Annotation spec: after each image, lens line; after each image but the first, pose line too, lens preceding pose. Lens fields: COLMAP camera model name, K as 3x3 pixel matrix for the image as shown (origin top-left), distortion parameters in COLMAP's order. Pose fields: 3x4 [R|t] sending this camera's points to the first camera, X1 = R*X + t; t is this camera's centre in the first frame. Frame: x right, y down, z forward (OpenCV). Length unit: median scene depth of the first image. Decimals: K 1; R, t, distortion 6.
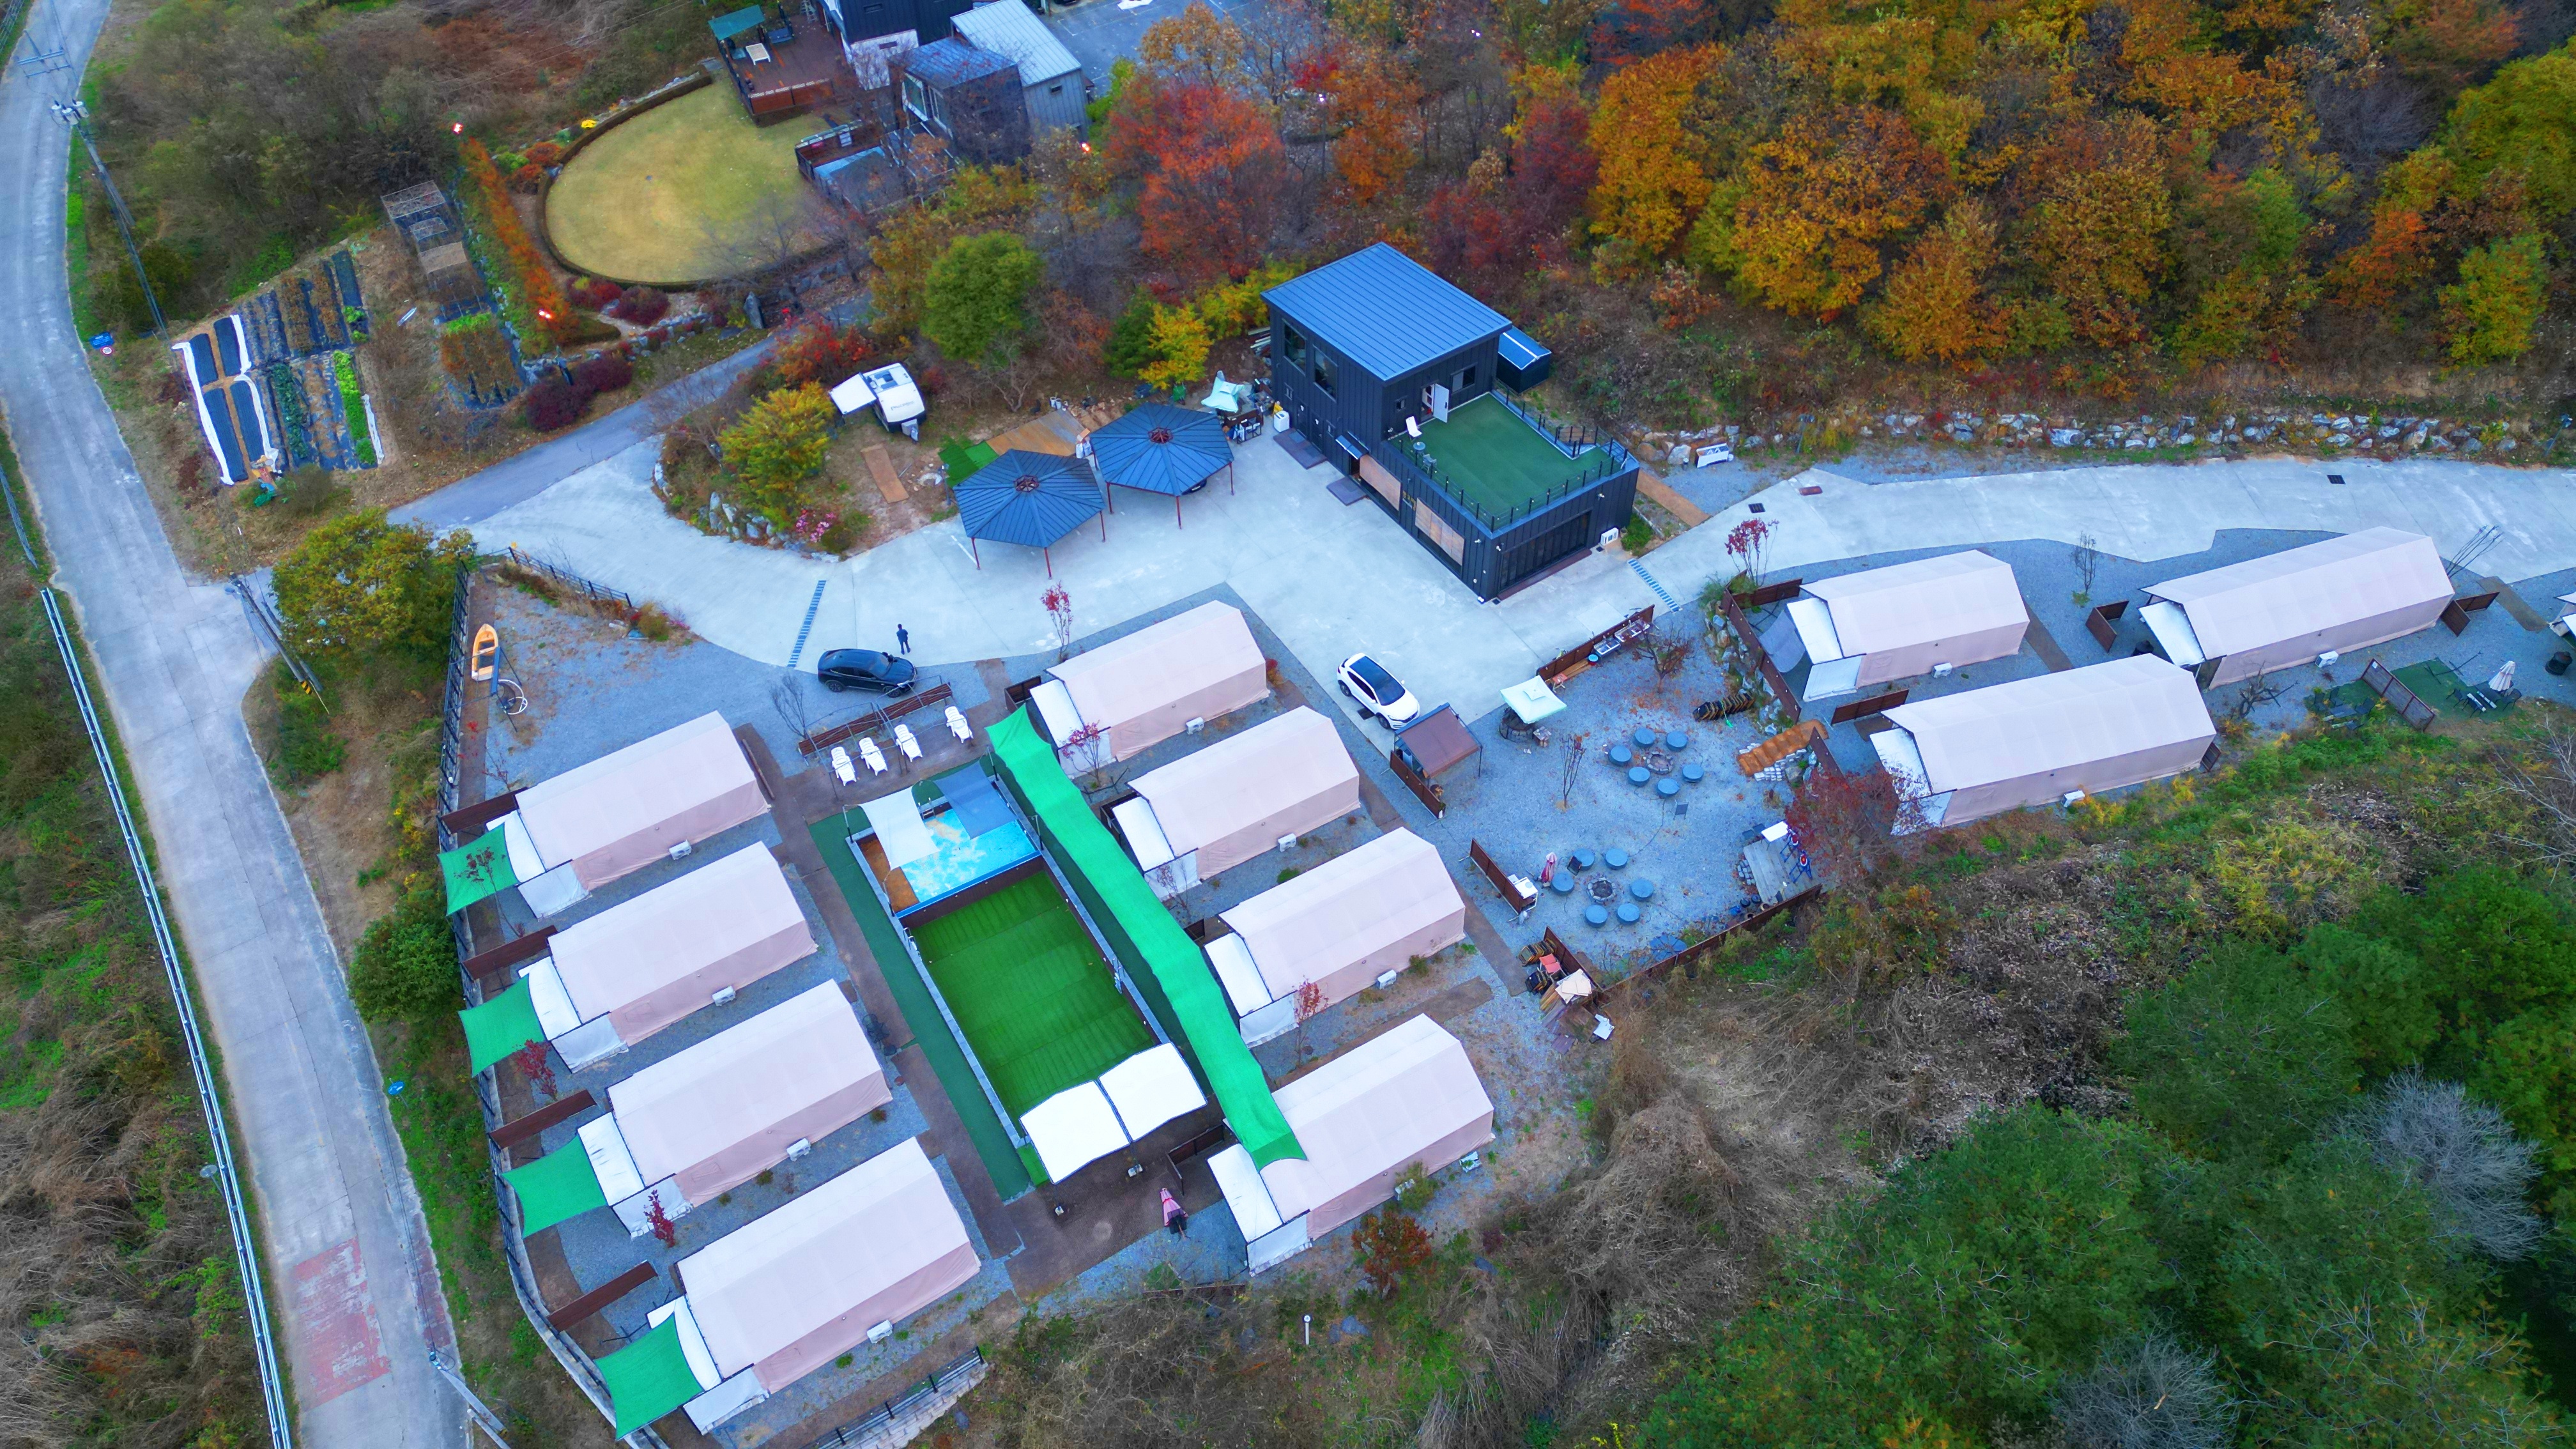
lens RADIAL K [[1791.8, 0, 1285.6], [0, 1791.8, 703.0], [0, 0, 1]] dist [0.097724, -0.105729]
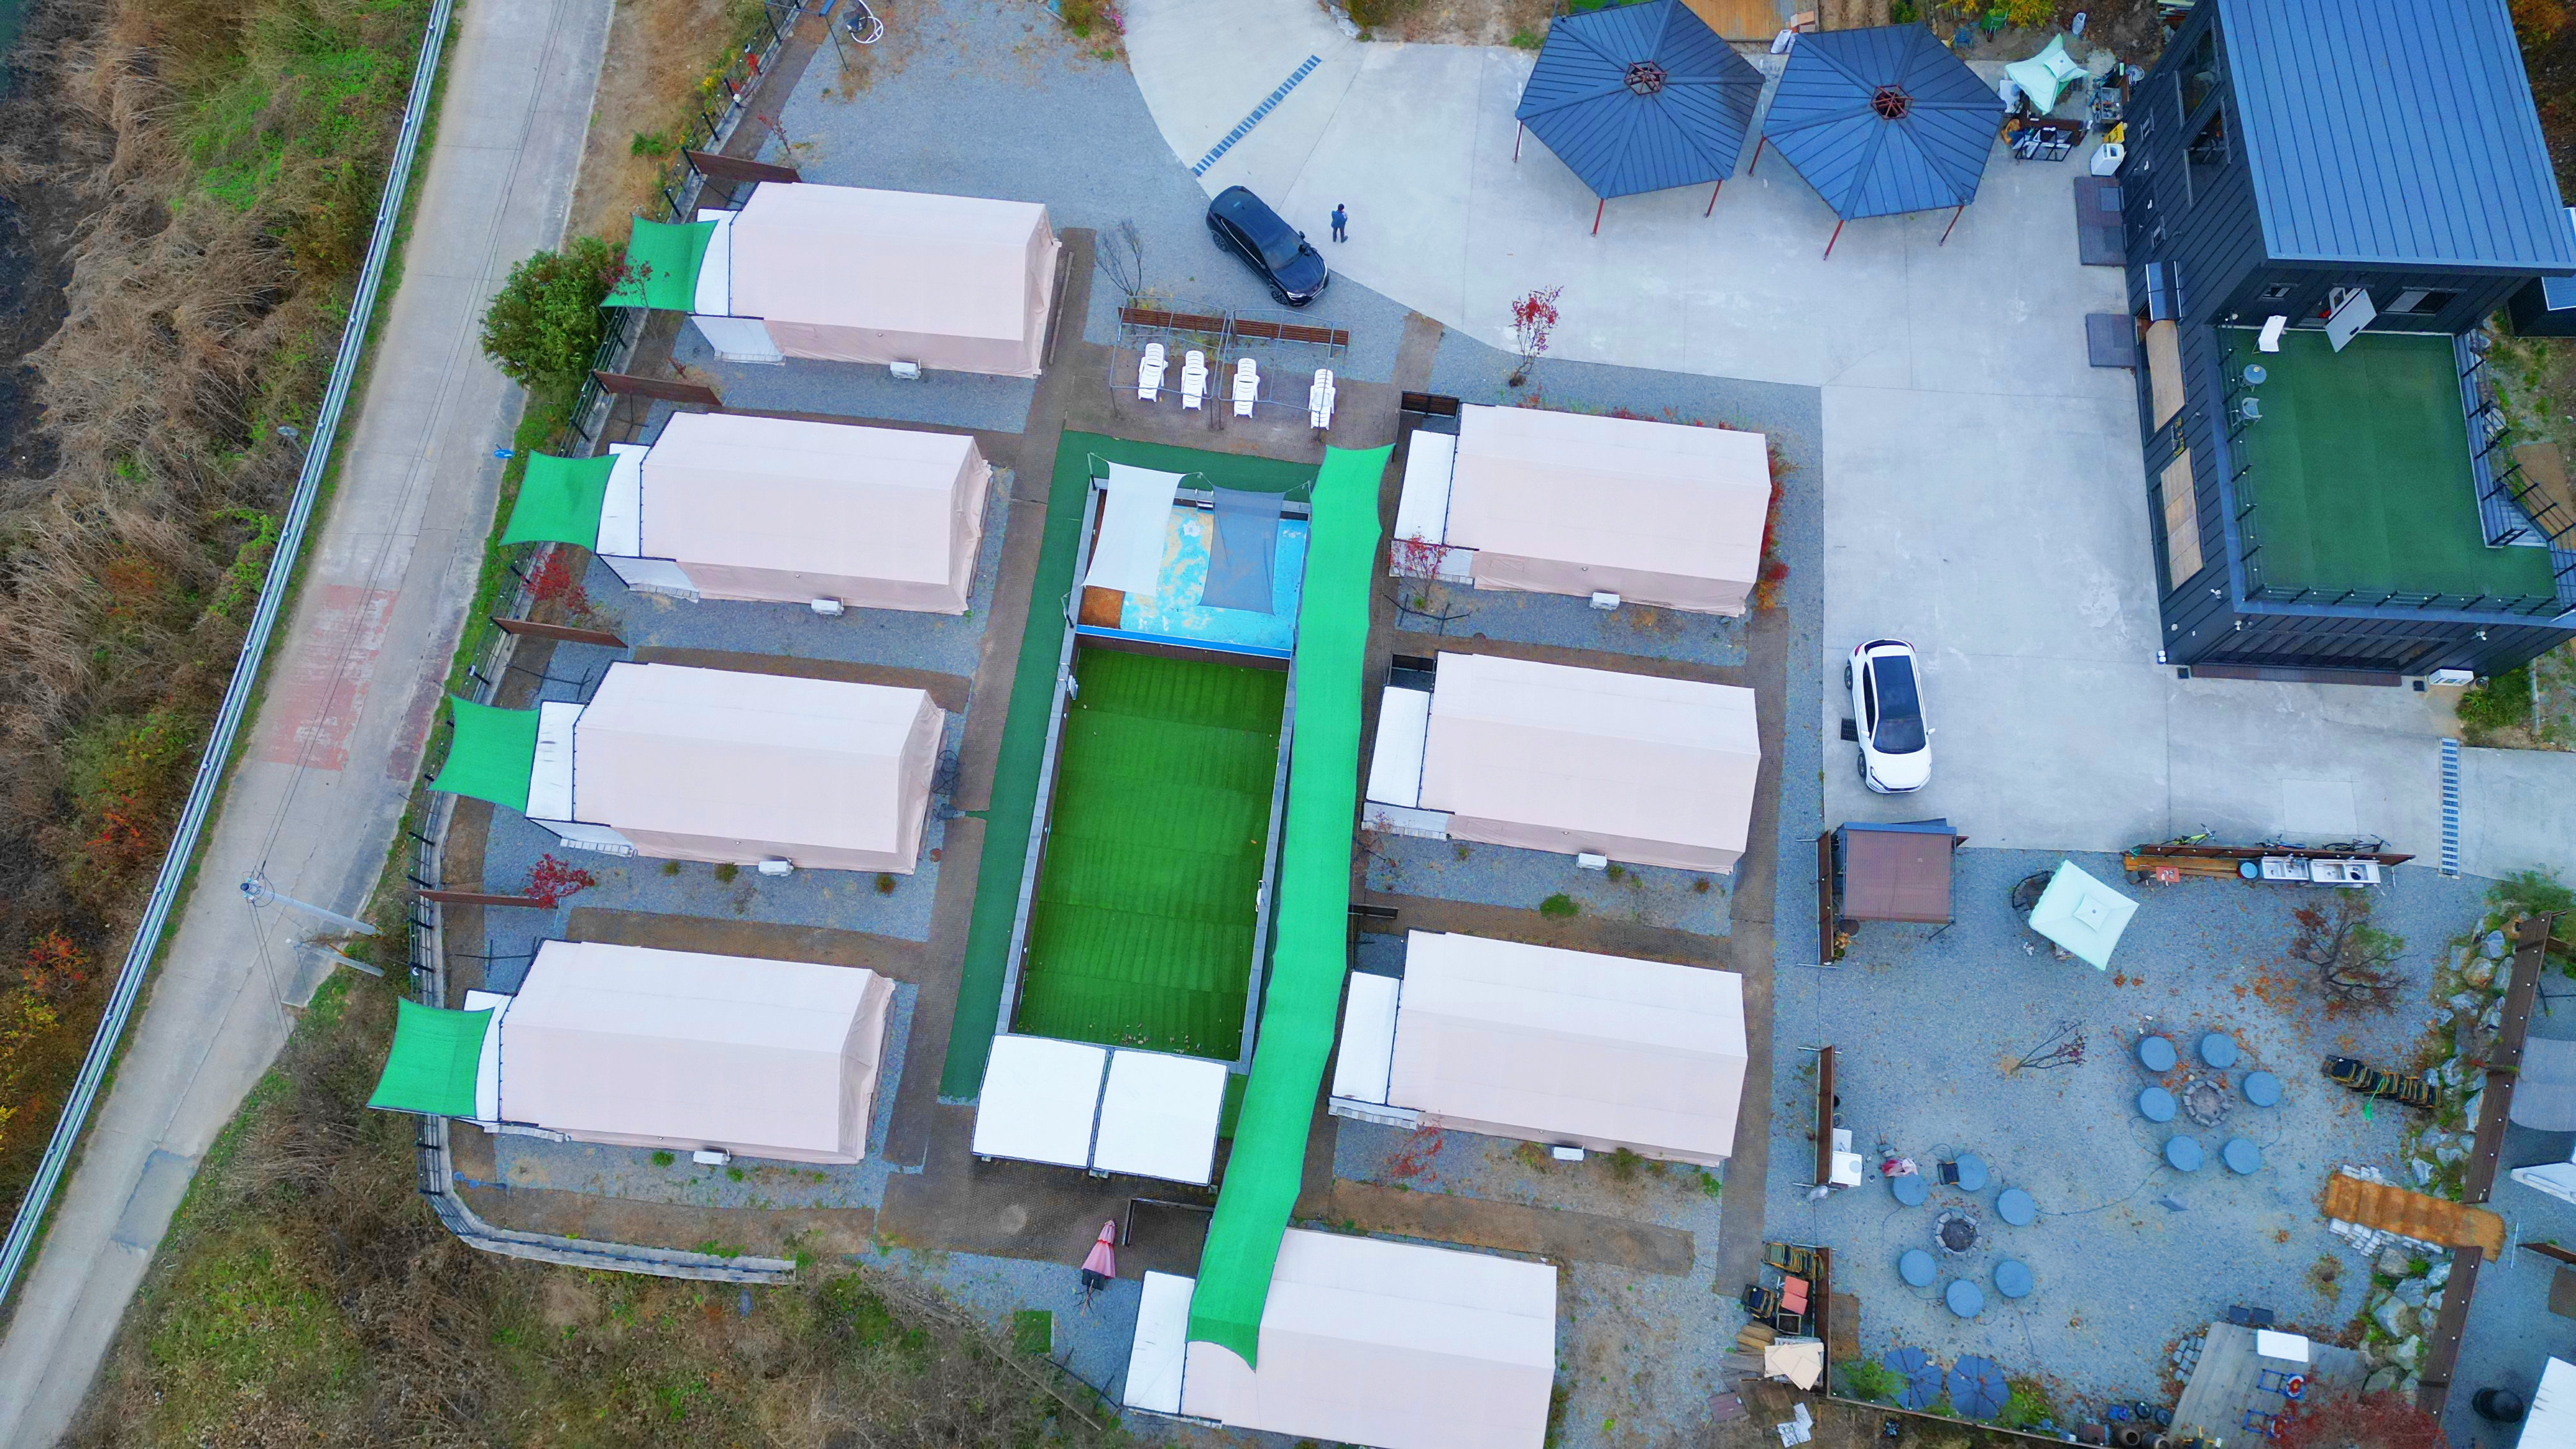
lens RADIAL K [[1791.8, 0, 1285.6], [0, 1791.8, 703.0], [0, 0, 1]] dist [0.097724, -0.105729]
pose [[0.789578, 0.582124, -0.194162, 0.005921], [-0.448854, 0.763620, 0.464128, -0.207098], [0.418446, -0.279314, 0.864226, 0.369972]]
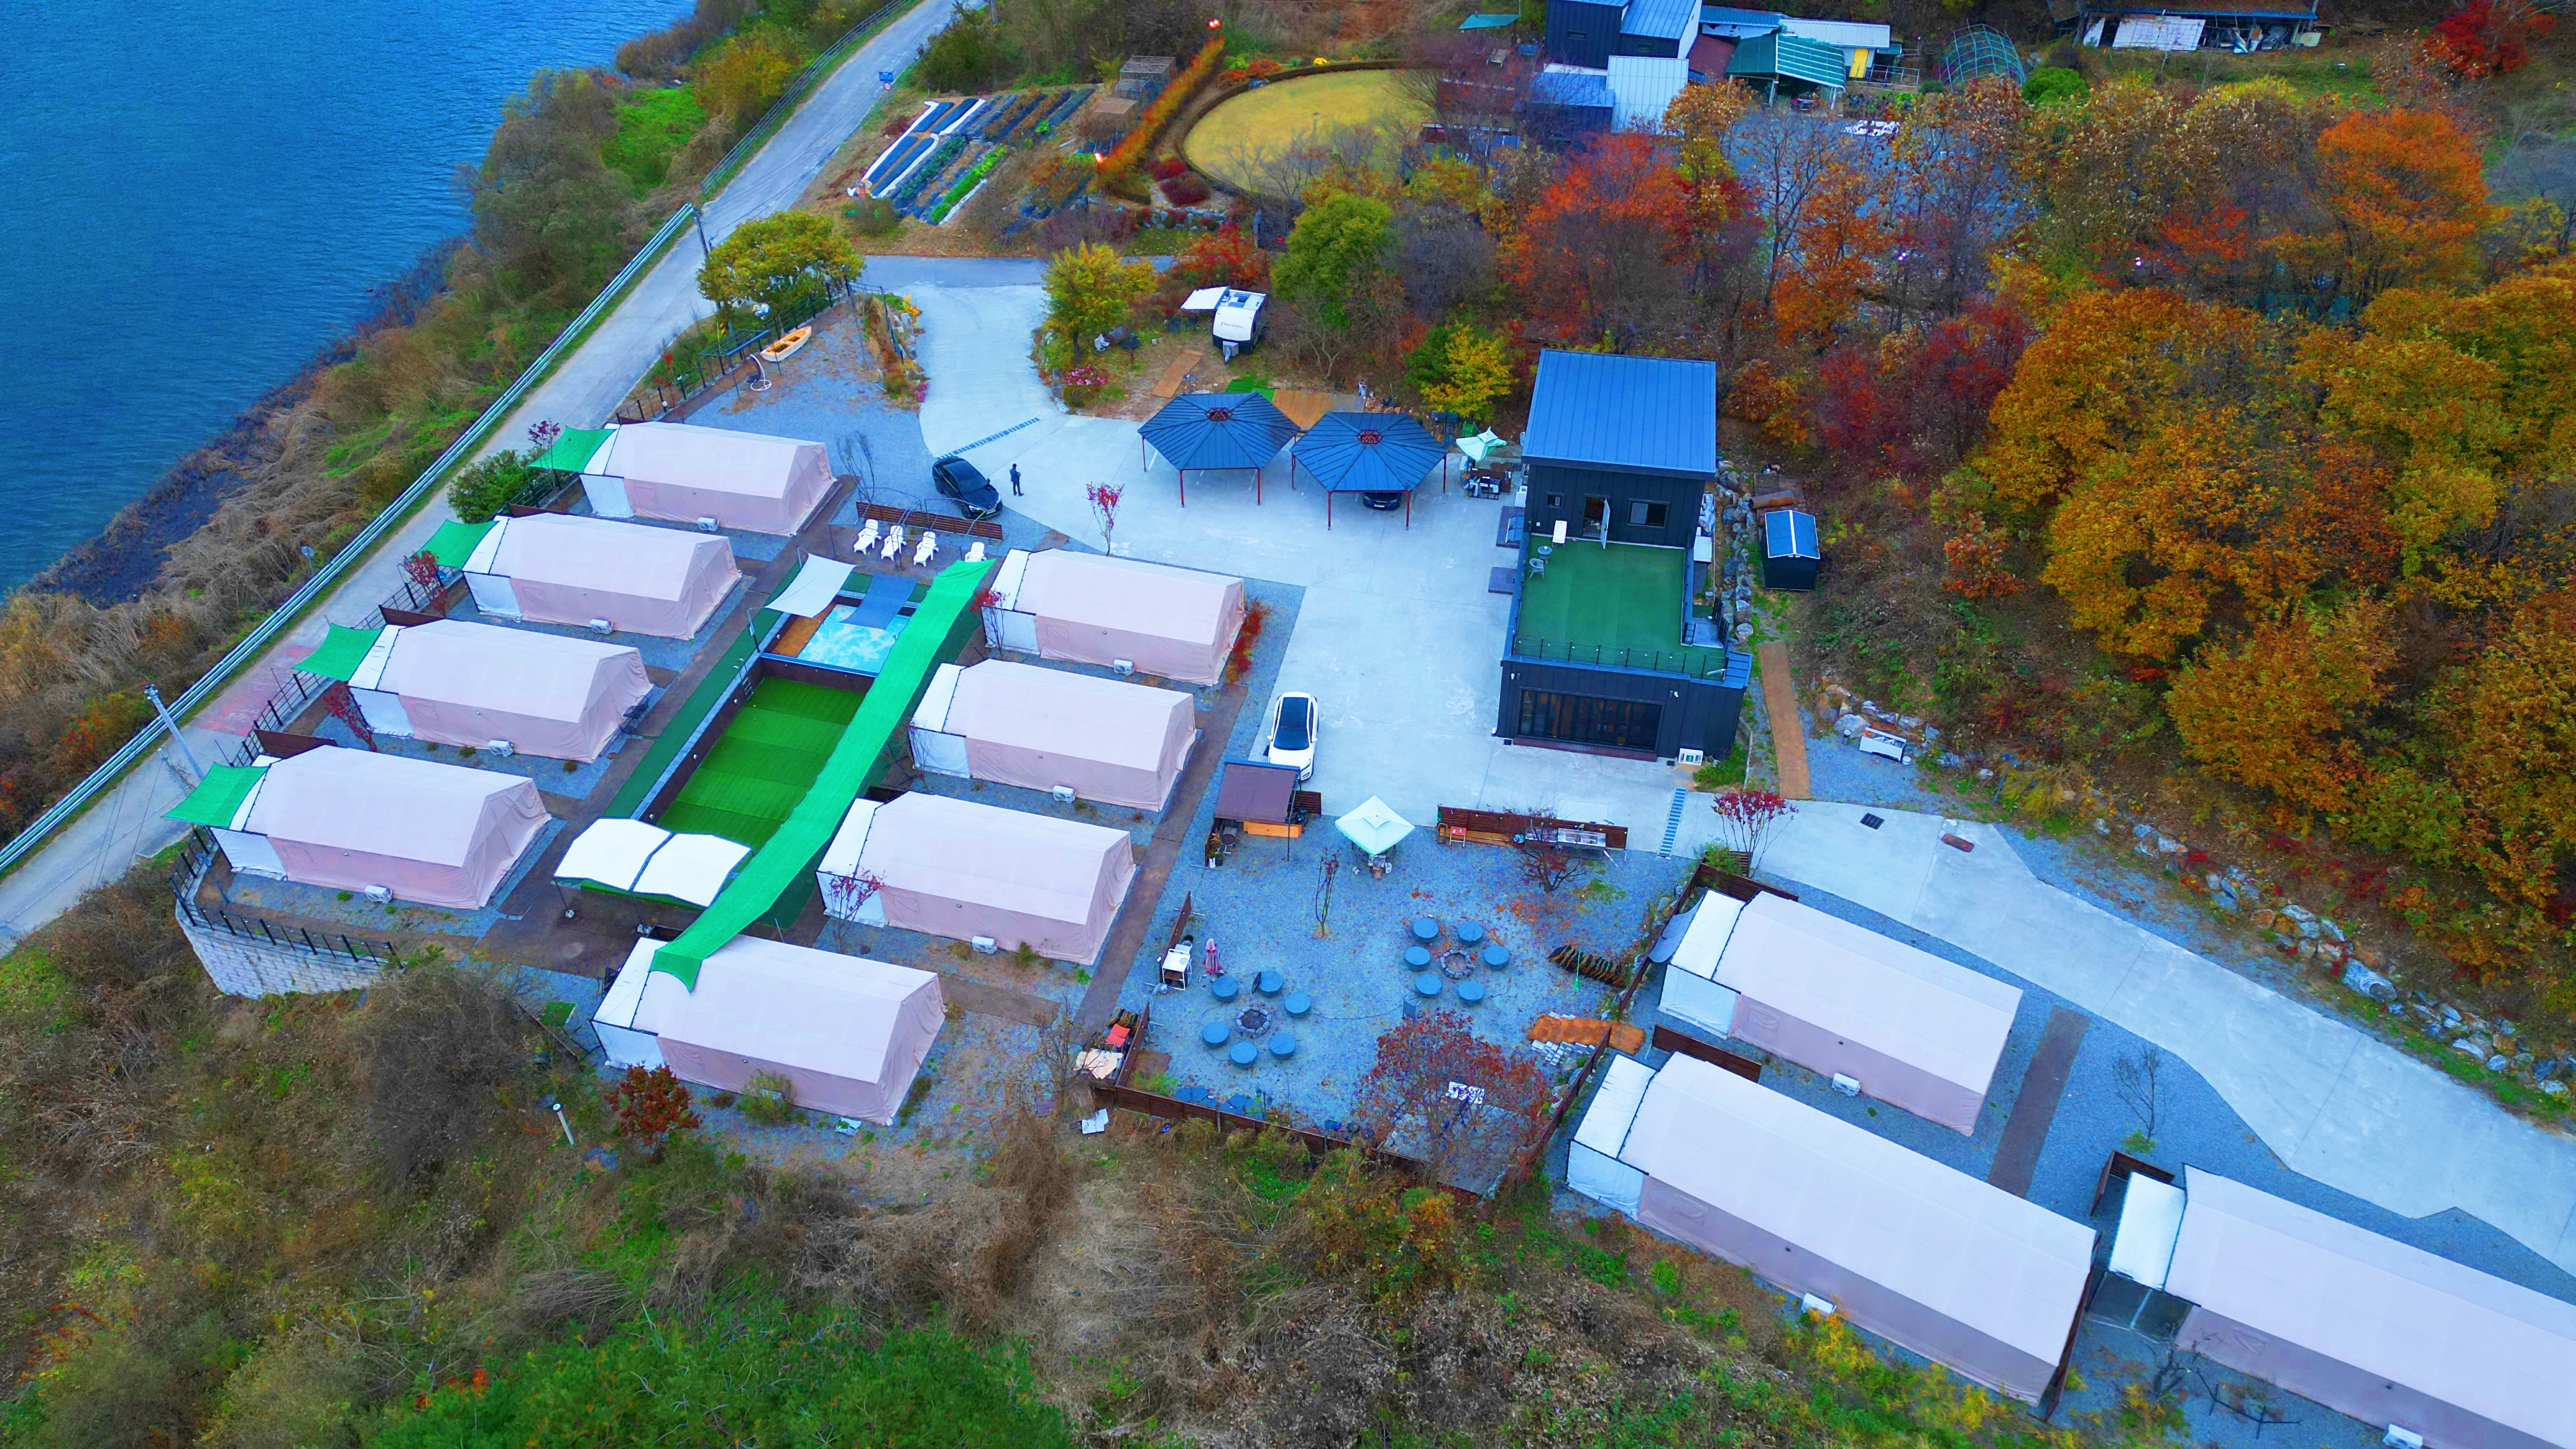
lens RADIAL K [[1791.8, 0, 1285.6], [0, 1791.8, 703.0], [0, 0, 1]] dist [0.097724, -0.105729]
pose [[0.703336, 0.474961, -0.528896, 0.509537], [-0.524552, 0.848910, 0.064781, -0.076256], [0.479754, 0.231871, 0.846211, 0.242965]]
